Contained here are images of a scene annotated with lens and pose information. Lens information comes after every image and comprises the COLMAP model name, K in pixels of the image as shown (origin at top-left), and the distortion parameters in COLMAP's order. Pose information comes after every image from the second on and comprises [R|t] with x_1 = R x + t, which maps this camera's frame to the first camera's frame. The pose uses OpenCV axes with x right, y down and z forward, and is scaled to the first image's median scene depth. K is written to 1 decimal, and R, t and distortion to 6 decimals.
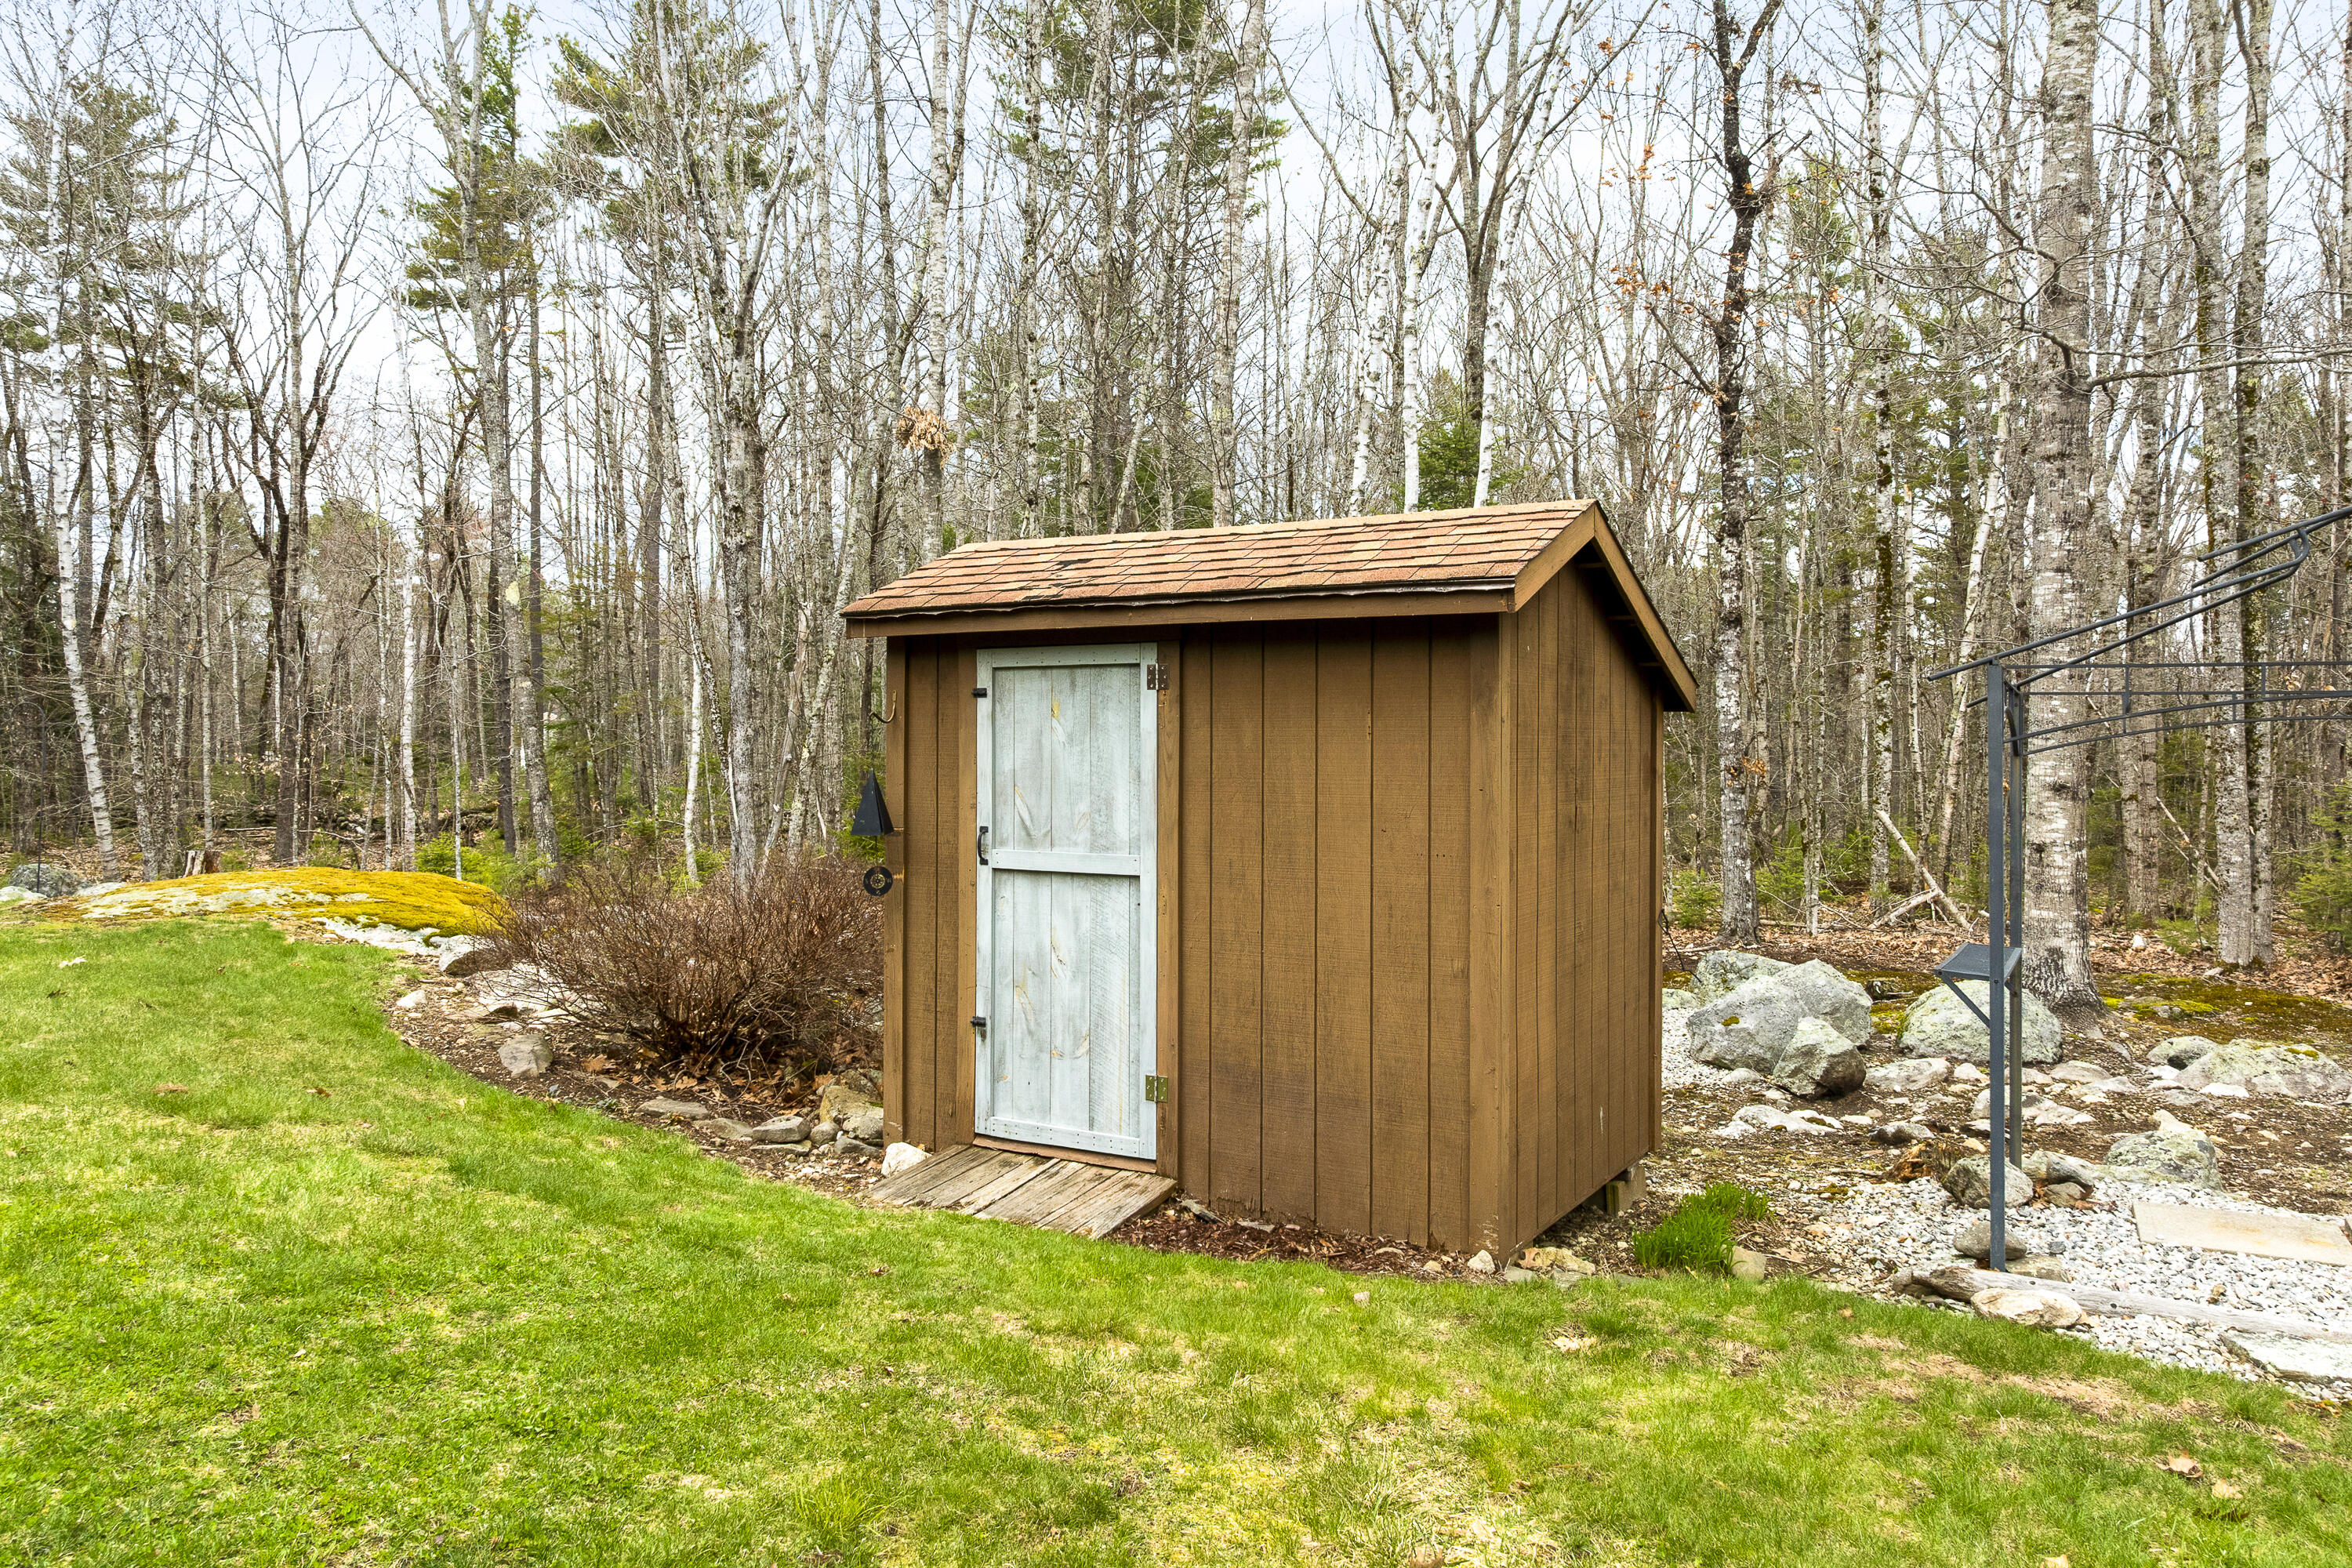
lens RADIAL K [[1589.2, 0, 1178.2], [0, 1589.2, 758.9], [0, 0, 1]] dist [0.001897, -0.000071]
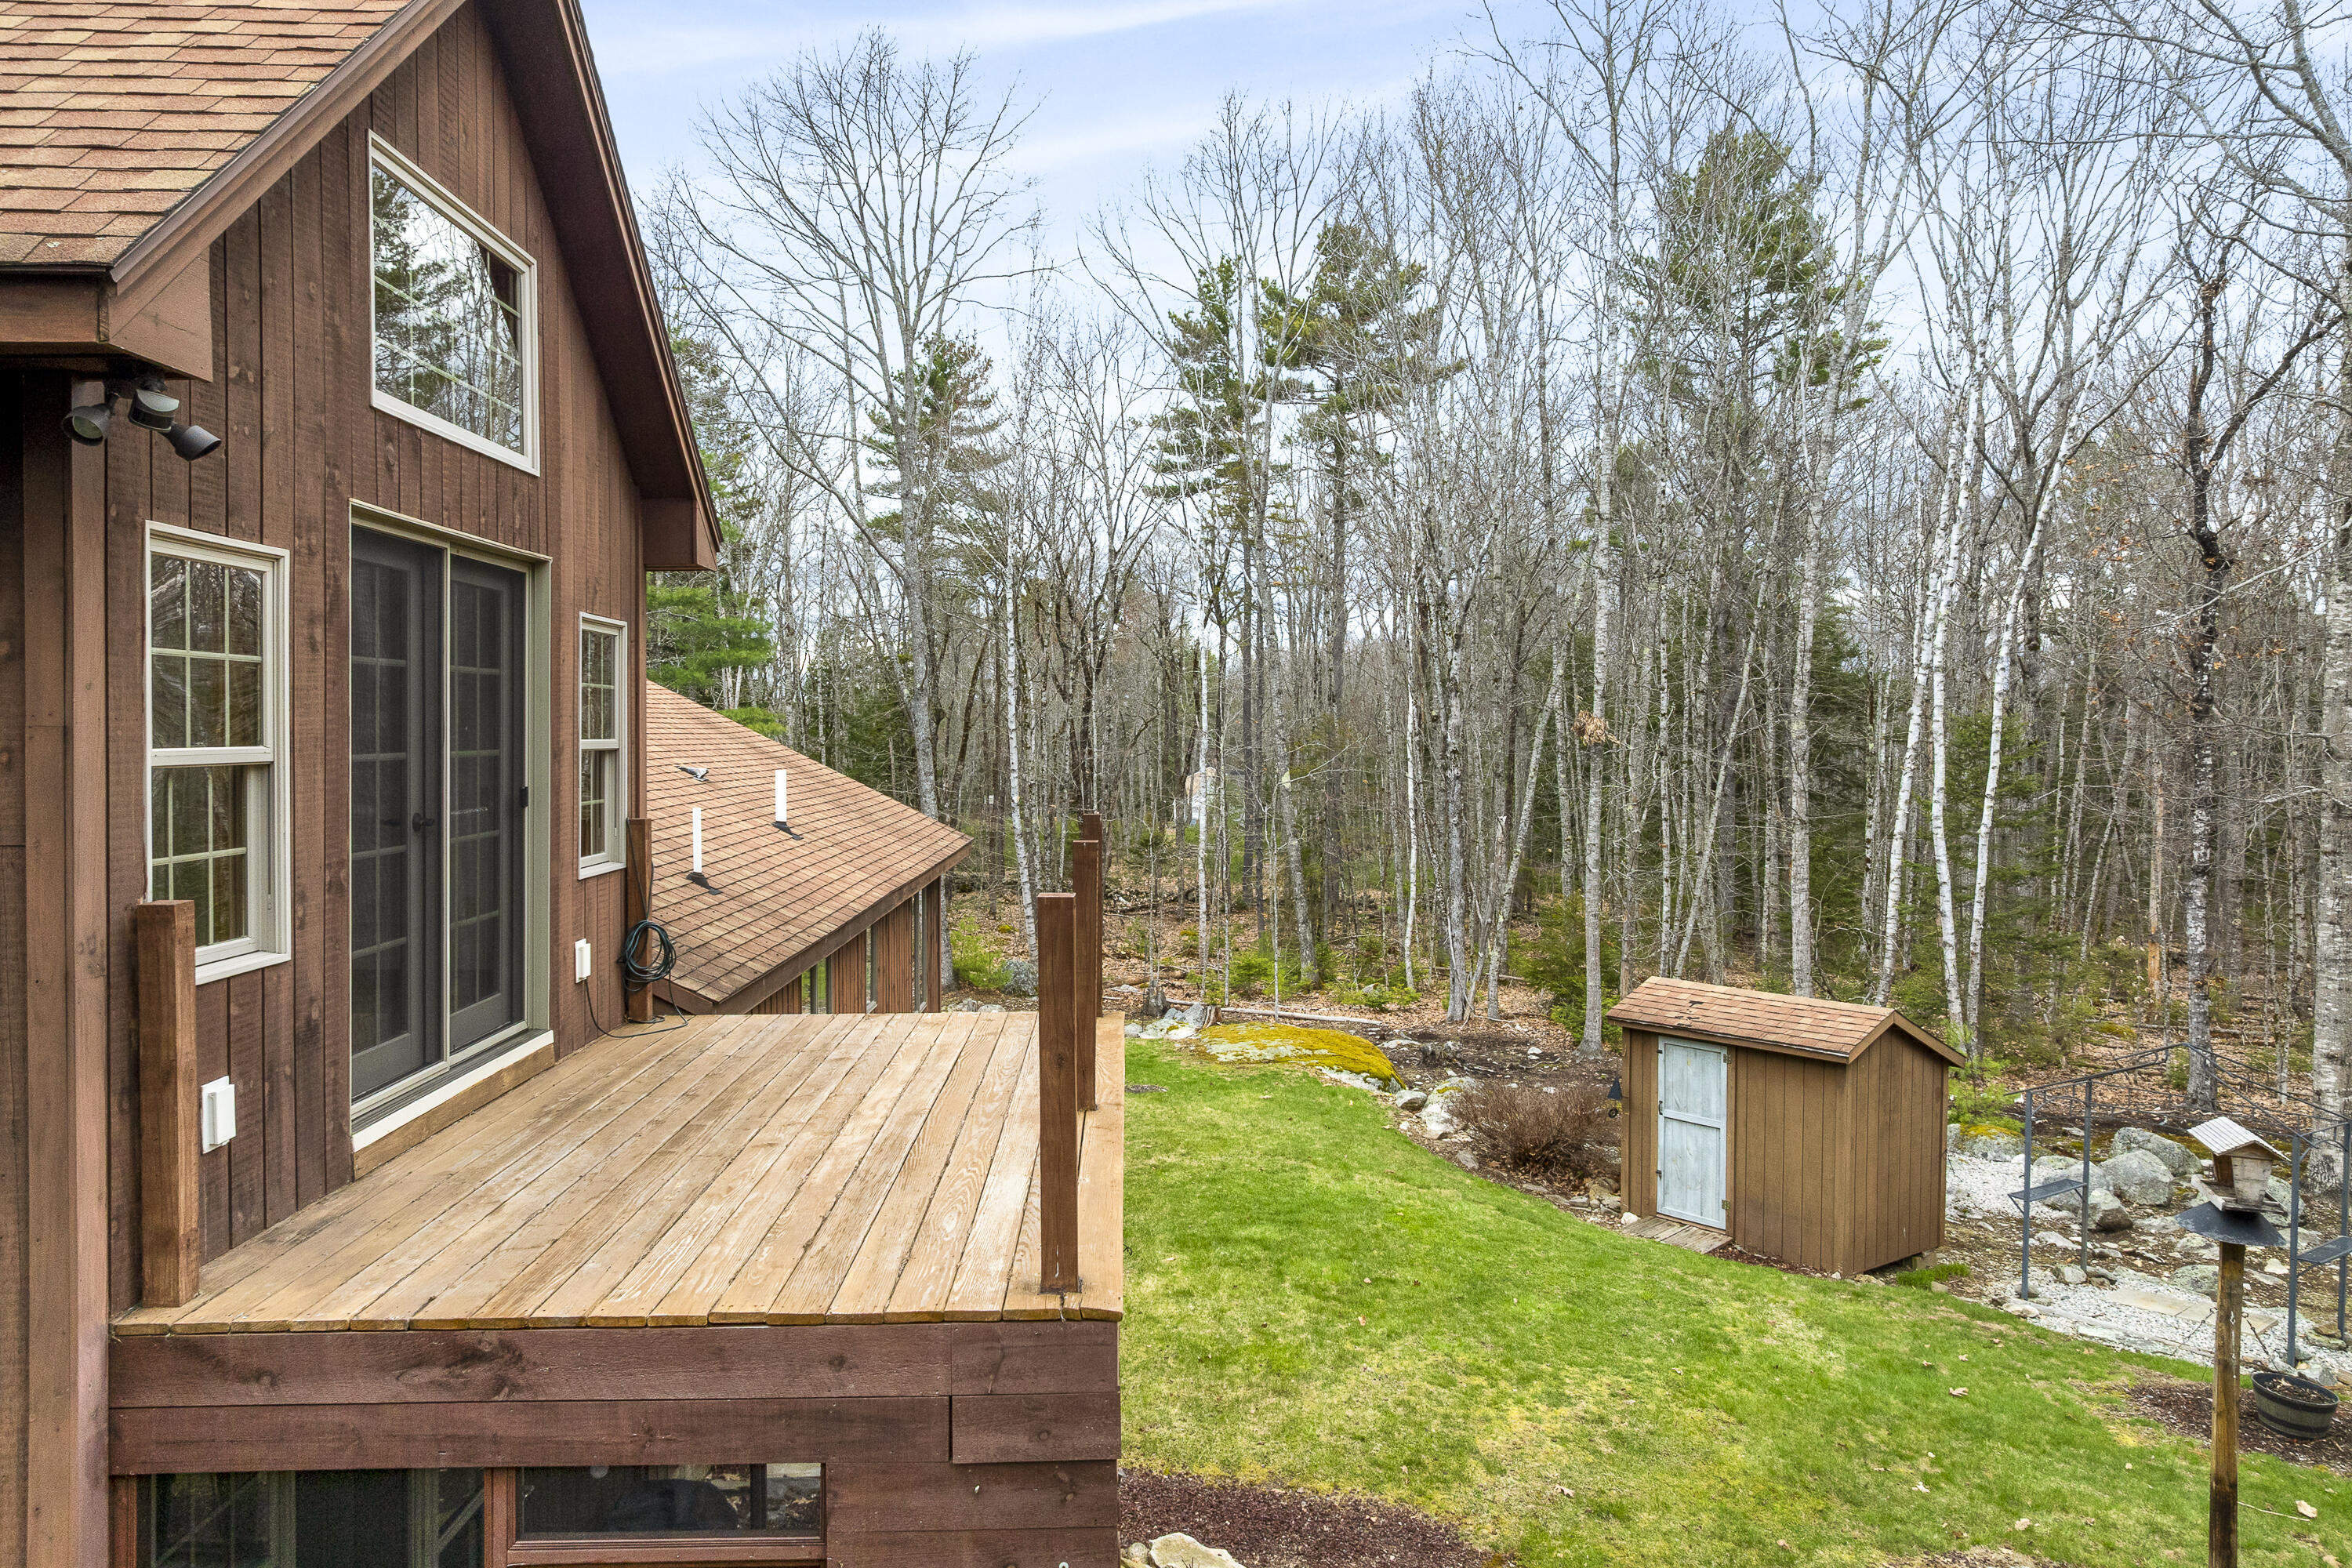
lens RADIAL K [[1591.0, 0, 1176.0], [0, 1591.0, 784.0], [0, 0, 1]] dist [-0.004506, 0.022595]
pose [[0.929969, 0.005758, -0.367593, 0.101345], [-0.004461, 0.999980, 0.004378, -0.492707], [0.367611, -0.002431, 0.929976, -1.788051]]
